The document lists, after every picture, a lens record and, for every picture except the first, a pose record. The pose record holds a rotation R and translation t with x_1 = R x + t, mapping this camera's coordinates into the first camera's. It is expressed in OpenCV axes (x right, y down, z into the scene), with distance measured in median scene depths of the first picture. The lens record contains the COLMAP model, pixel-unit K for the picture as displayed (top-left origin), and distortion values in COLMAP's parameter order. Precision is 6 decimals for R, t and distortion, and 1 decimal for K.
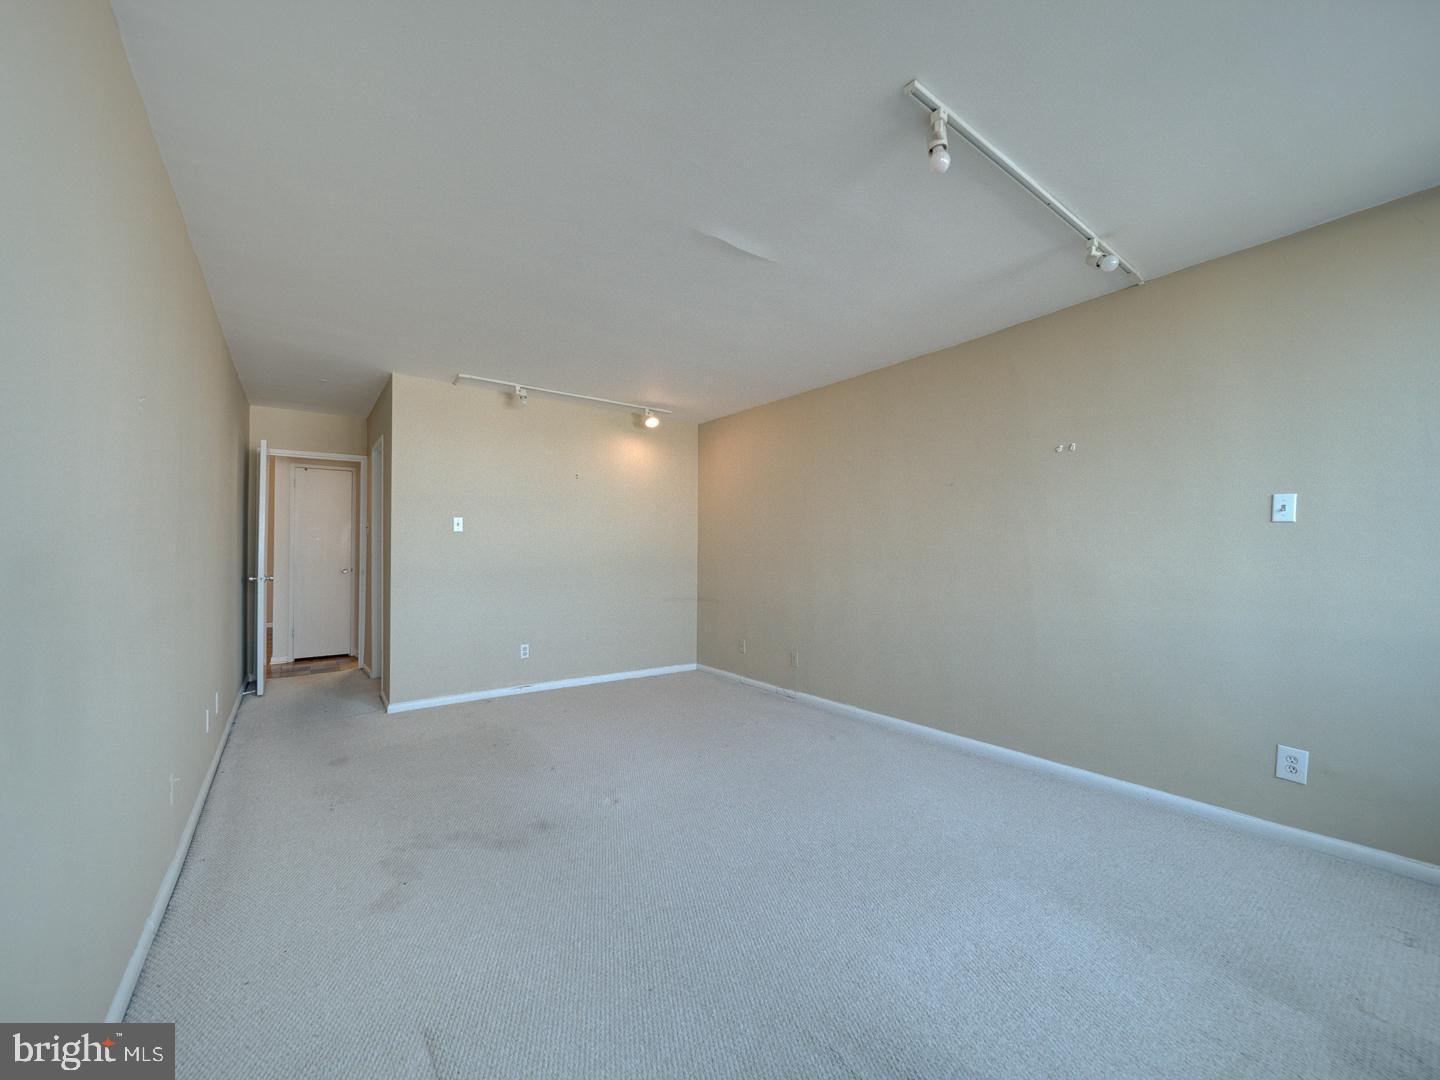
lens RADIAL K [[565.1, 0, 721.3], [0, 565.1, 545.3], [0, 0, 1]] dist [0.000795, -0.001830]
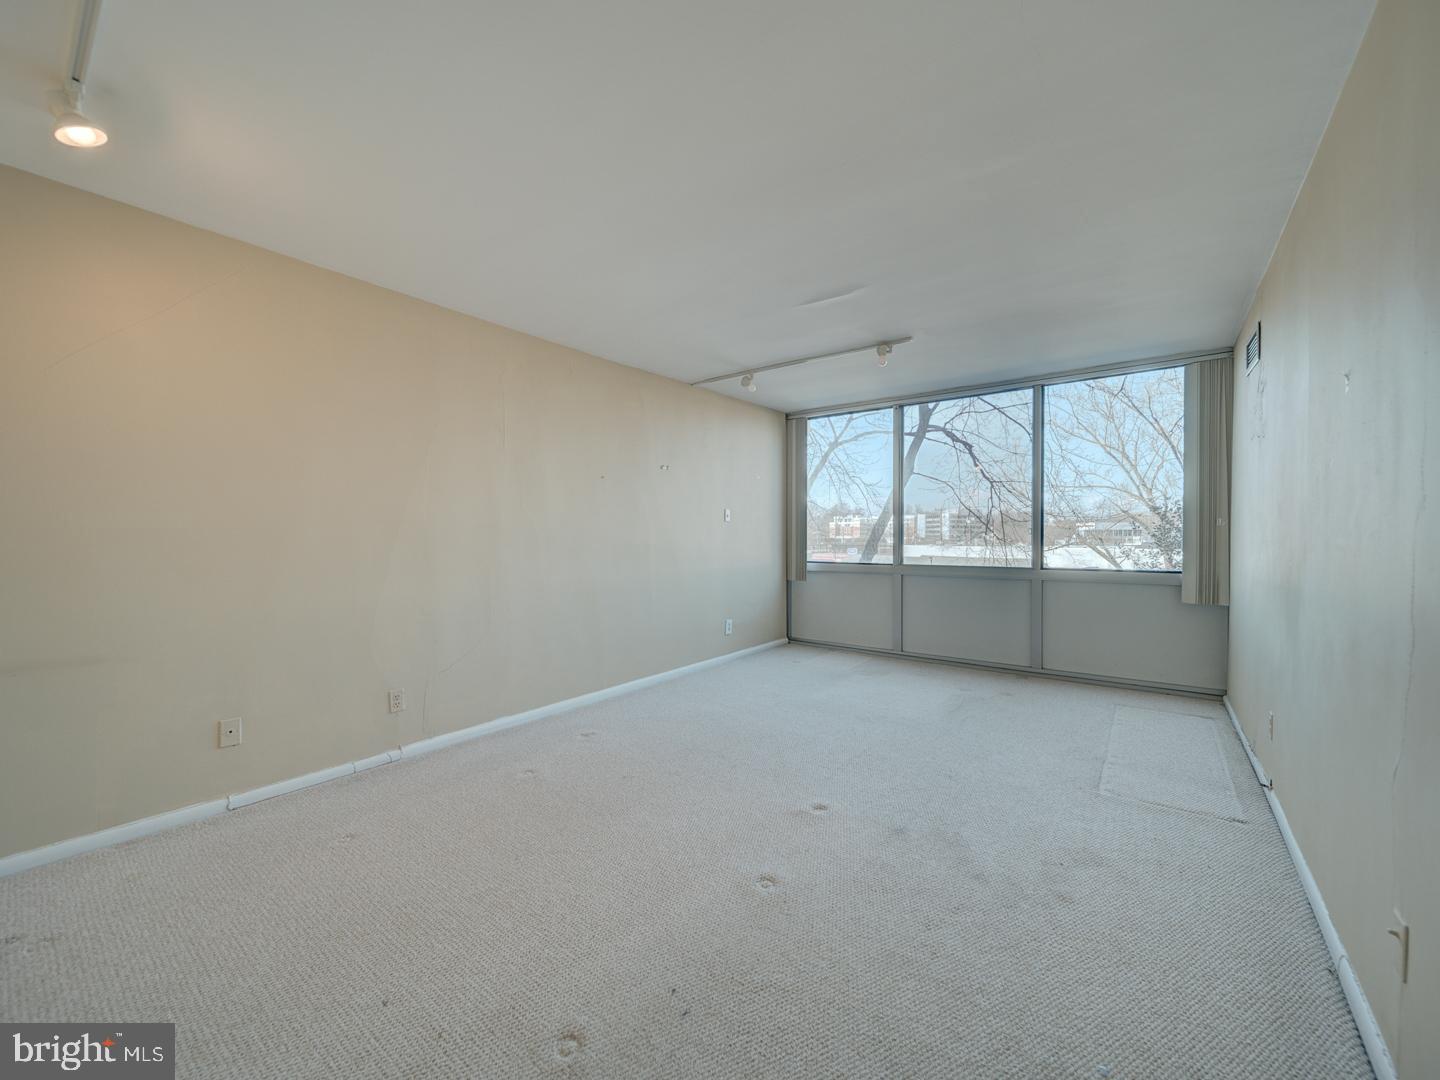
lens RADIAL K [[565.1, 0, 724.4], [0, 565.1, 541.7], [0, 0, 1]] dist [0.000795, -0.001830]
pose [[-0.264263, -0.014734, 0.964338, -1.139781], [-0.011079, 0.999864, 0.012241, 0.011746], [-0.964387, -0.007449, -0.264391, 1.545920]]
